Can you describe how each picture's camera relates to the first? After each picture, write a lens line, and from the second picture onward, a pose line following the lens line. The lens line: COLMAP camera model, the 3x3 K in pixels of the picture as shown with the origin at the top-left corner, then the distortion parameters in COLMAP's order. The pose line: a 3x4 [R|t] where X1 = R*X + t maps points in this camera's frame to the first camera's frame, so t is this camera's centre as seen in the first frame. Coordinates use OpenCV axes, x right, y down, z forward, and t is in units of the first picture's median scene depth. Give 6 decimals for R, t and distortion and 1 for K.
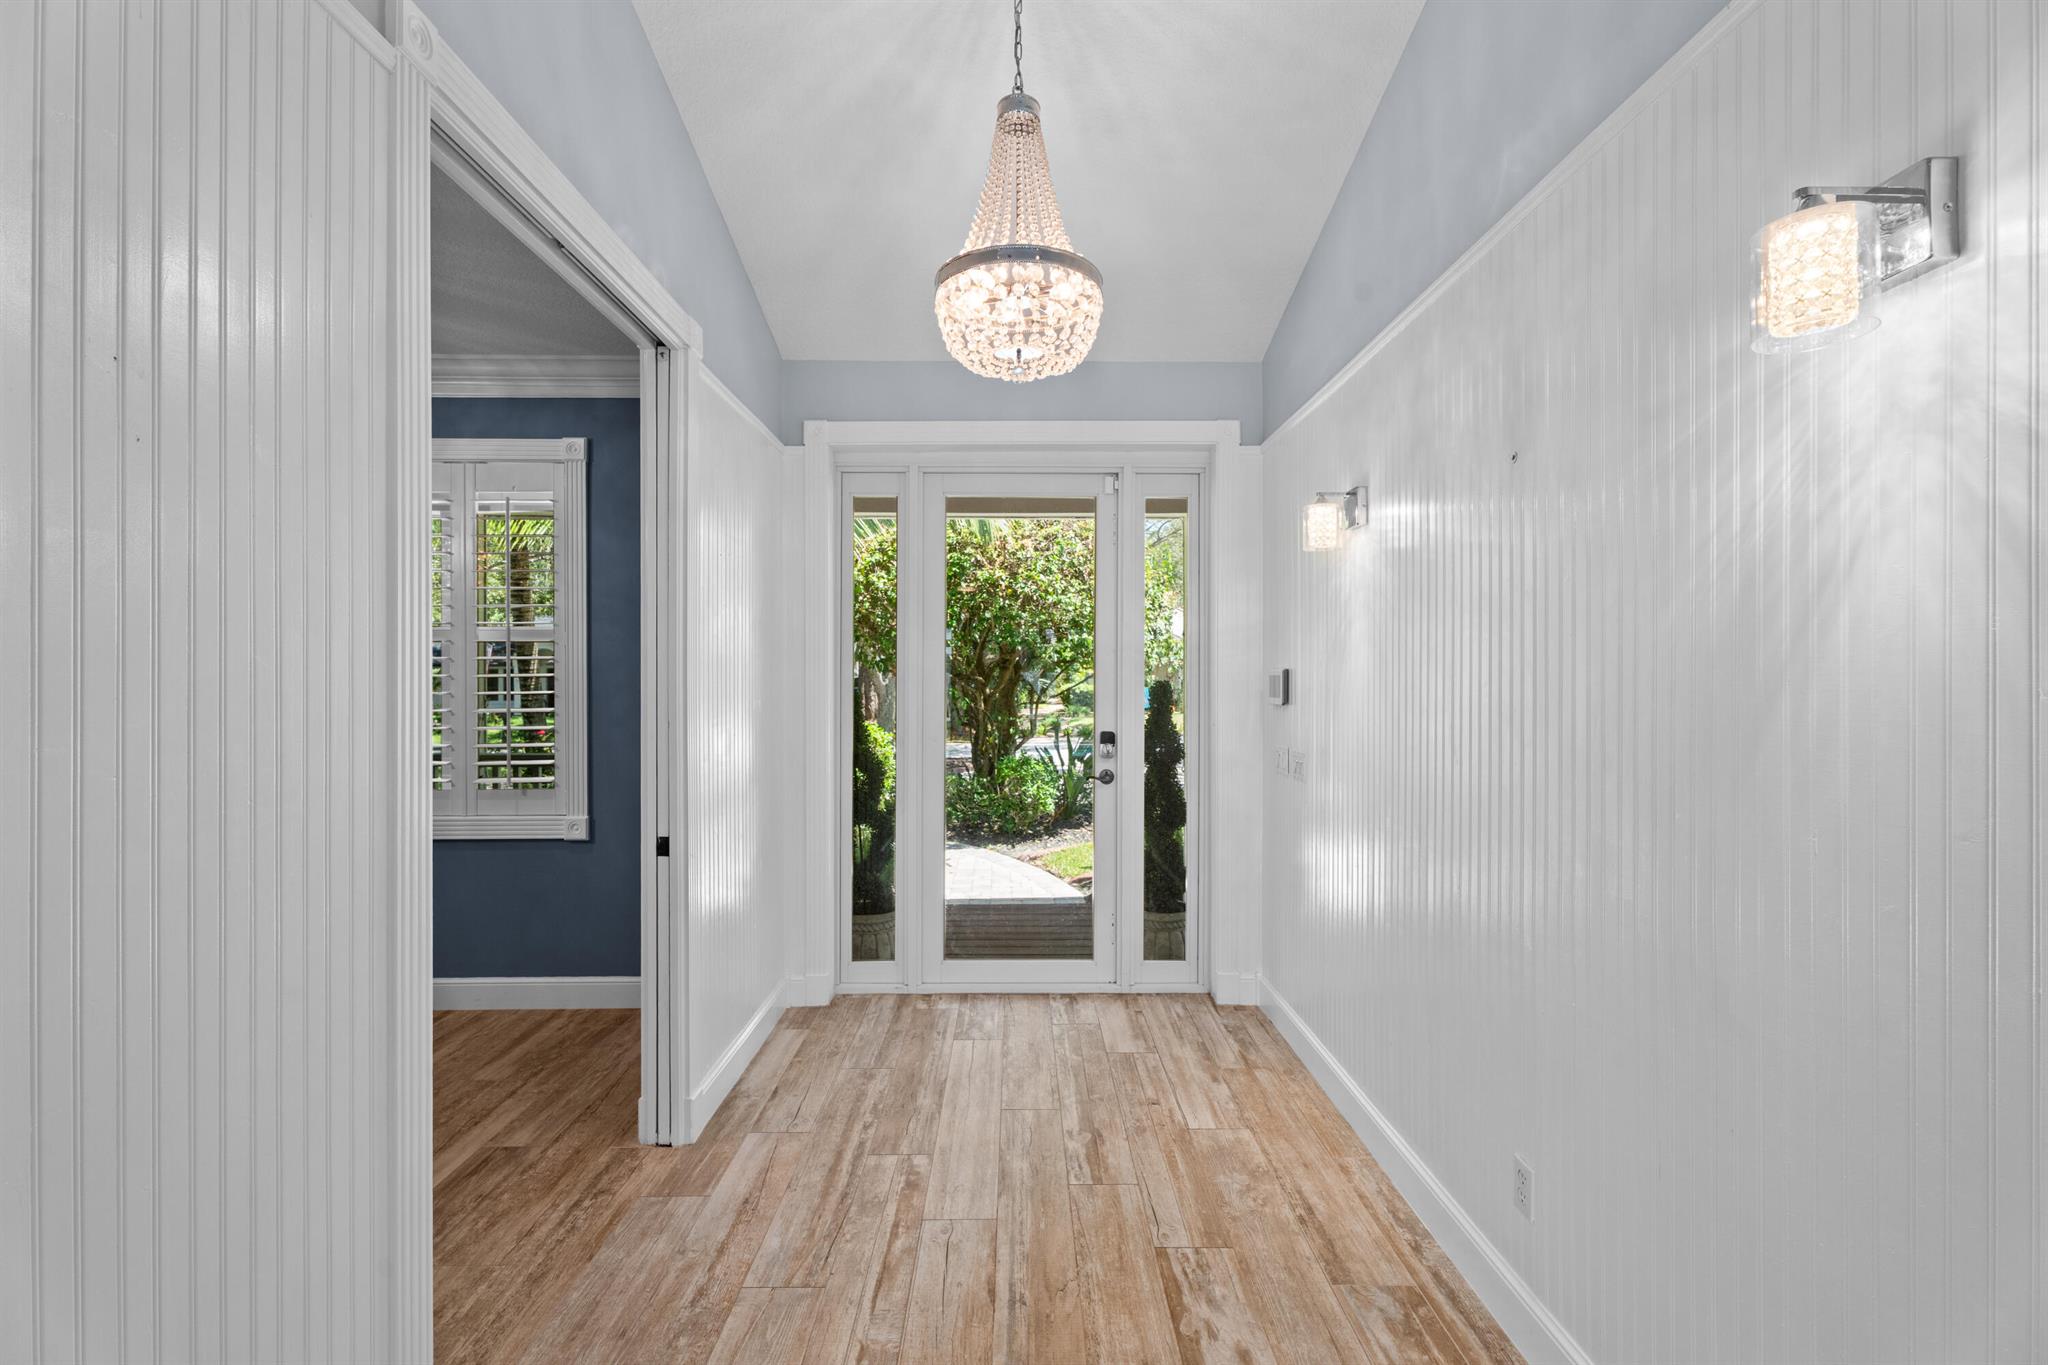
lens RADIAL K [[920.7, 0, 1028.9], [0, 920.7, 683.1], [0, 0, 1]] dist [0.004623, -0.001485]
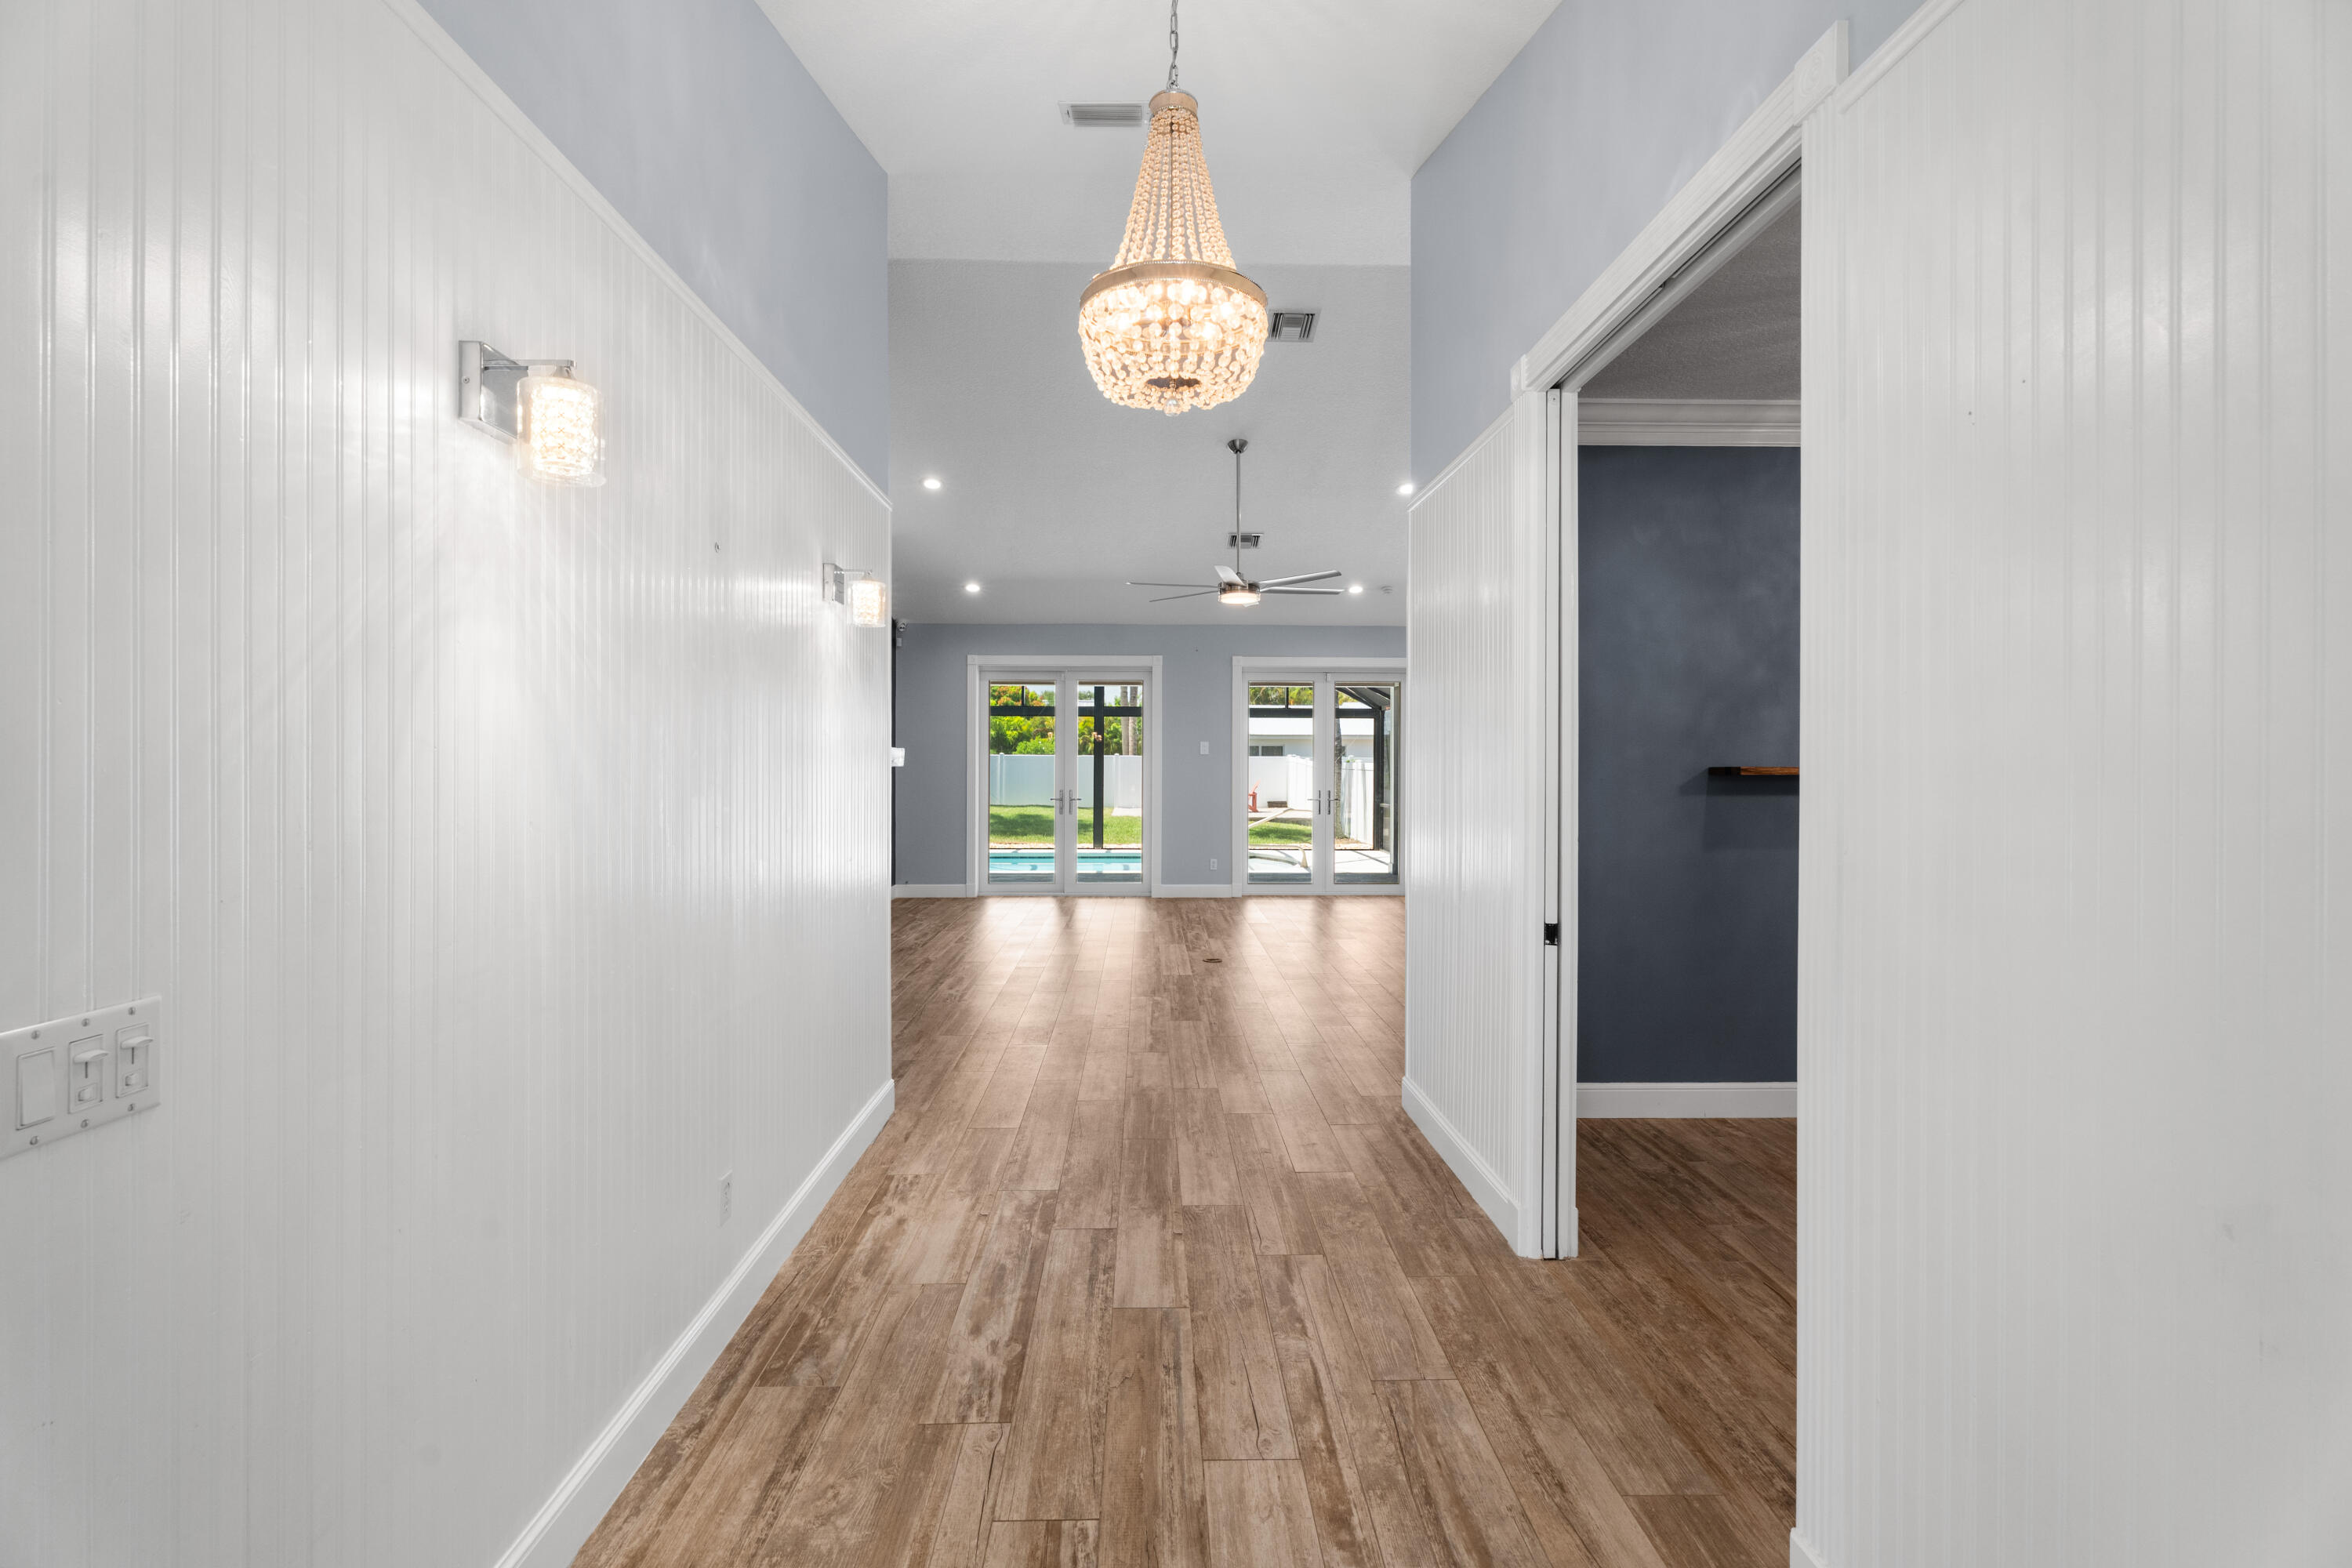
lens RADIAL K [[1075.2, 0, 1185.5], [0, 1075.2, 768.7], [0, 0, 1]] dist [0.001530, 0.000028]
pose [[-0.999740, -0.001352, -0.022760, 0.000400], [-0.001505, 0.999976, 0.006720, 0.007387], [0.022750, 0.006752, -0.999718, 2.006755]]
